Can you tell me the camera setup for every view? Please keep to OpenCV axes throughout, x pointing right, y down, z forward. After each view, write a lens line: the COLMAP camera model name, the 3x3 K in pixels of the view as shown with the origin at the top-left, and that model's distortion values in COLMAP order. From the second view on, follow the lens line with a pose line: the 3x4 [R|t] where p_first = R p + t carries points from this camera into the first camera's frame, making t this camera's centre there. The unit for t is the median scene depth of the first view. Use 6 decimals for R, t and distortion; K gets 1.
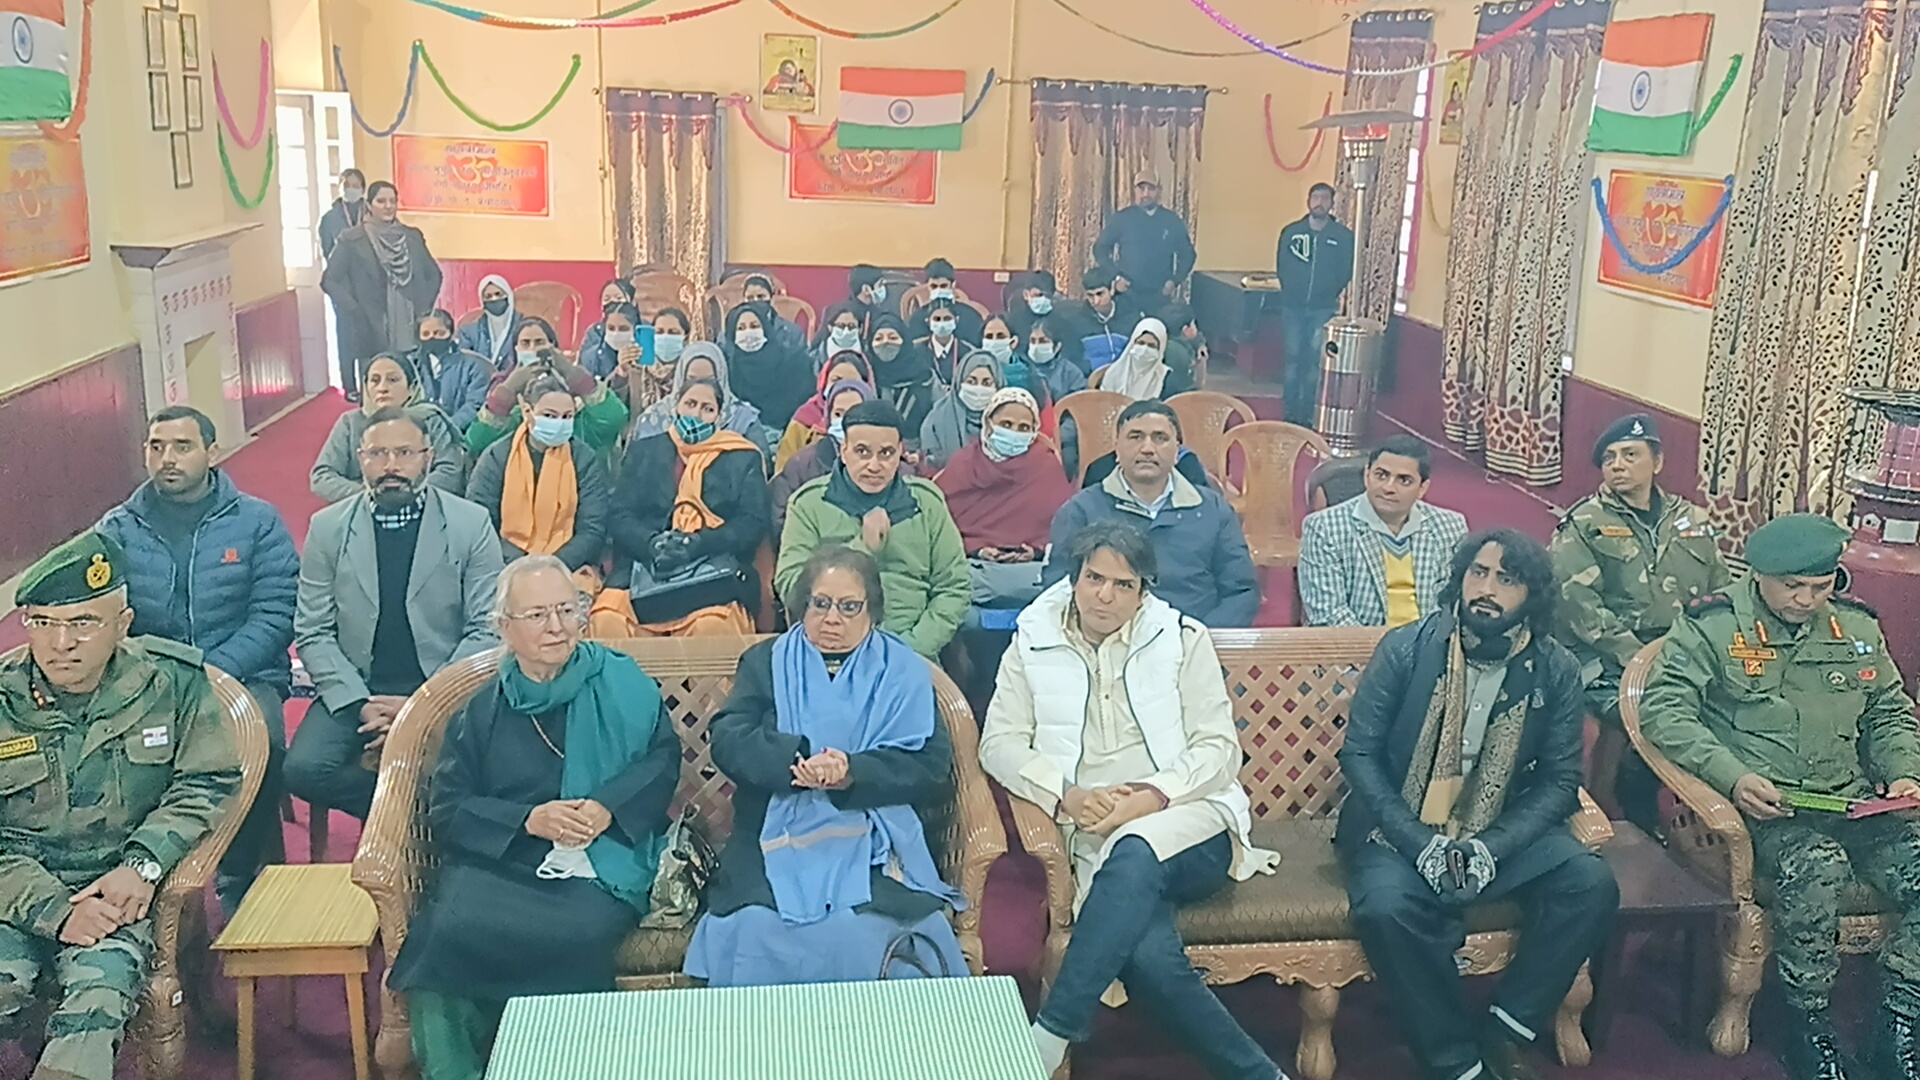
lens RADIAL K [[1752.0, 0, 930.5], [0, 1752.0, 532.7], [0, 0, 1]] dist [0.040325, 0.000000]
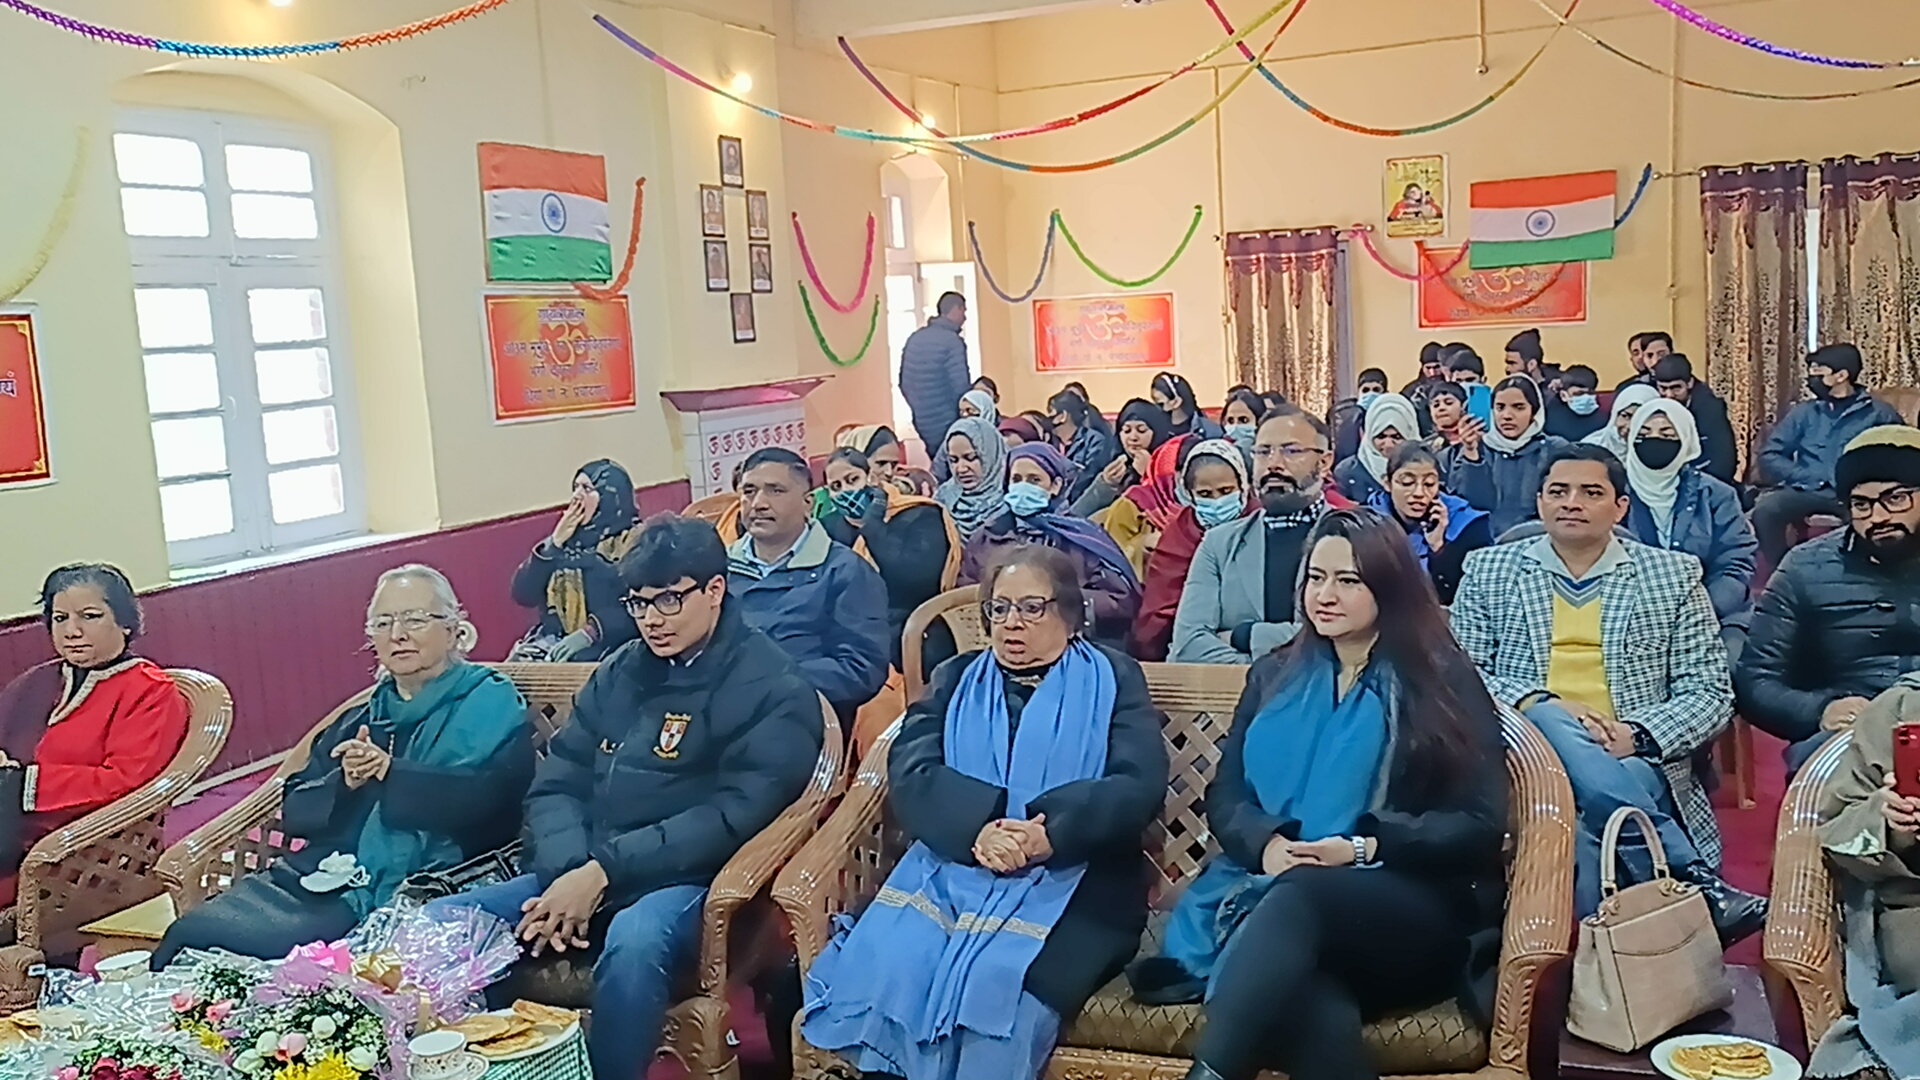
lens RADIAL K [[1752.0, 0, 940.3], [0, 1752.0, 537.5], [0, 0, 1]] dist [0.040325, 0.000000]
pose [[0.874697, -0.024705, -0.484039, 0.148971], [-0.030969, 0.993810, -0.106688, 0.028082], [0.483679, 0.108310, 0.868518, 0.079249]]
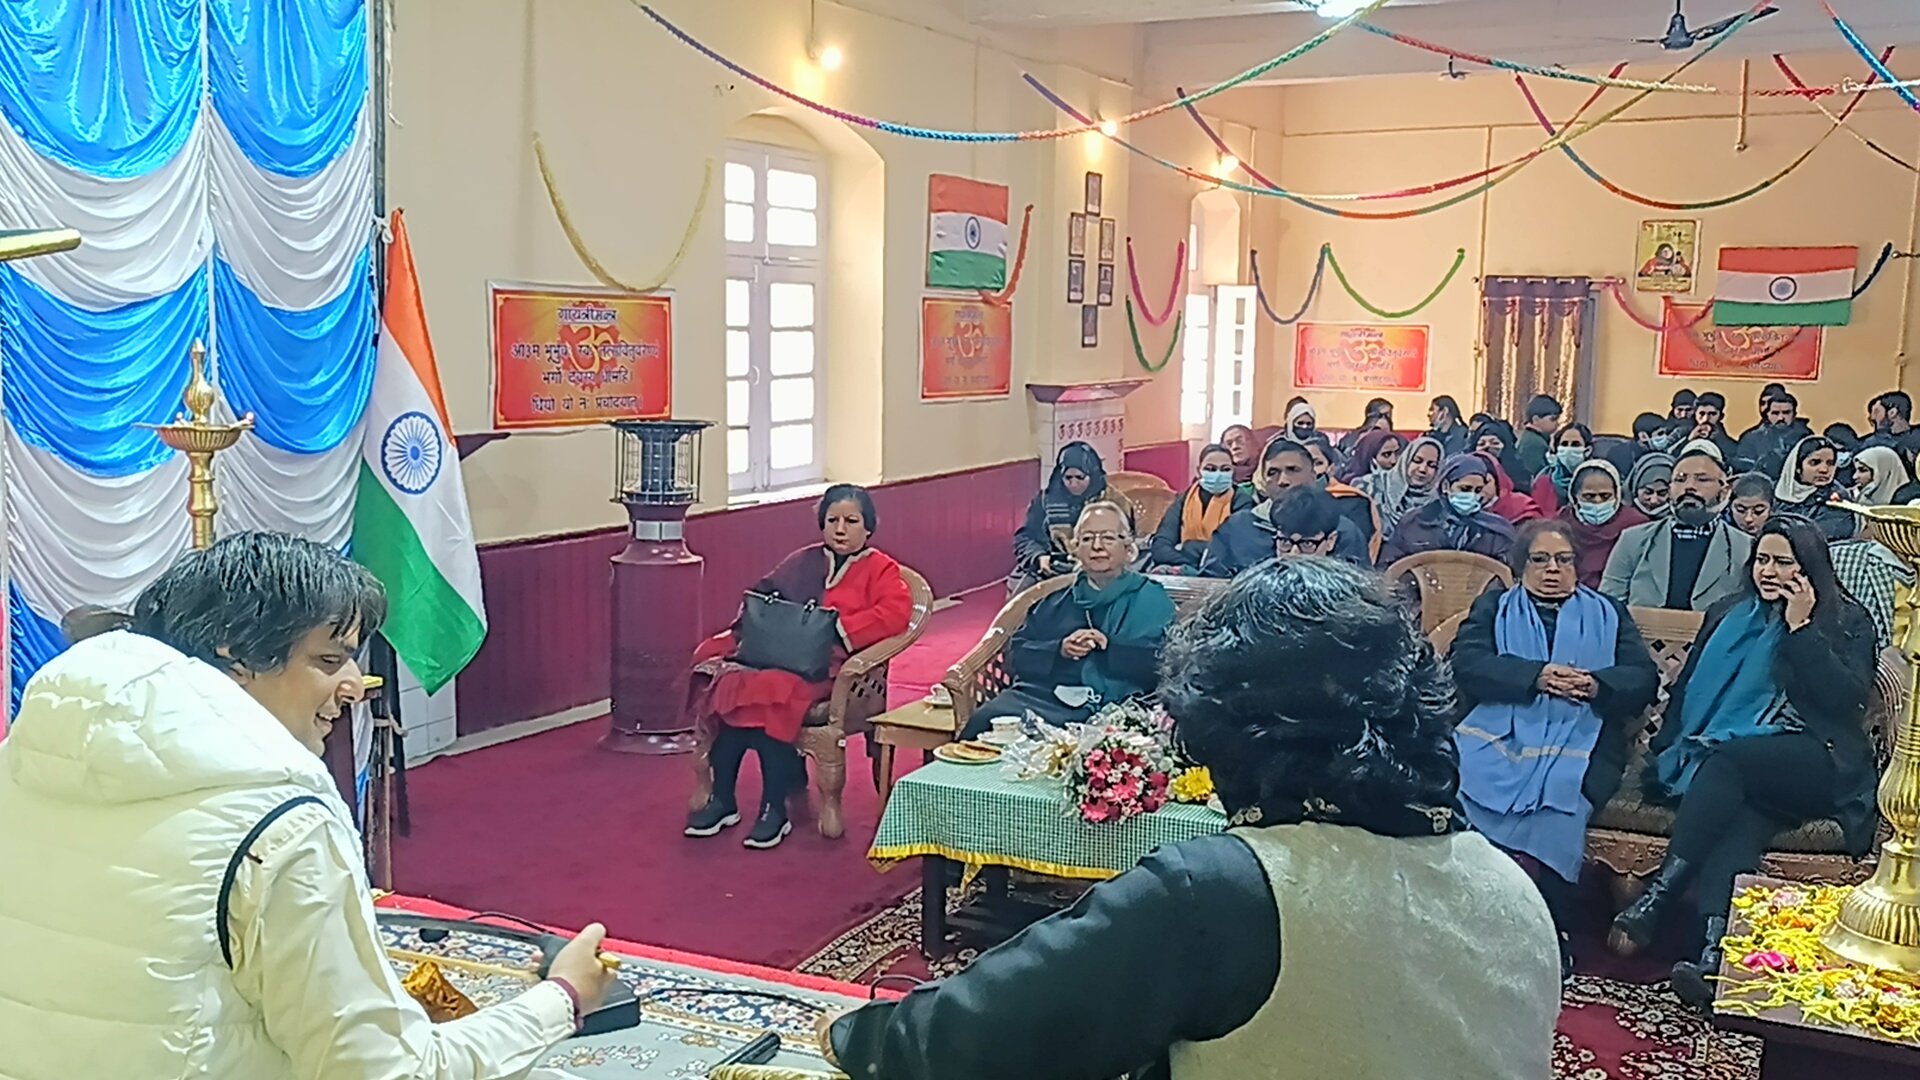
lens RADIAL K [[1752.0, 0, 920.6], [0, 1752.0, 557.1], [0, 0, 1]] dist [0.040325, 0.000000]
pose [[0.835392, 0.053419, -0.547053, 0.133955], [-0.119880, 0.989014, -0.086489, 0.060117], [0.536423, 0.137833, 0.832618, -0.089998]]
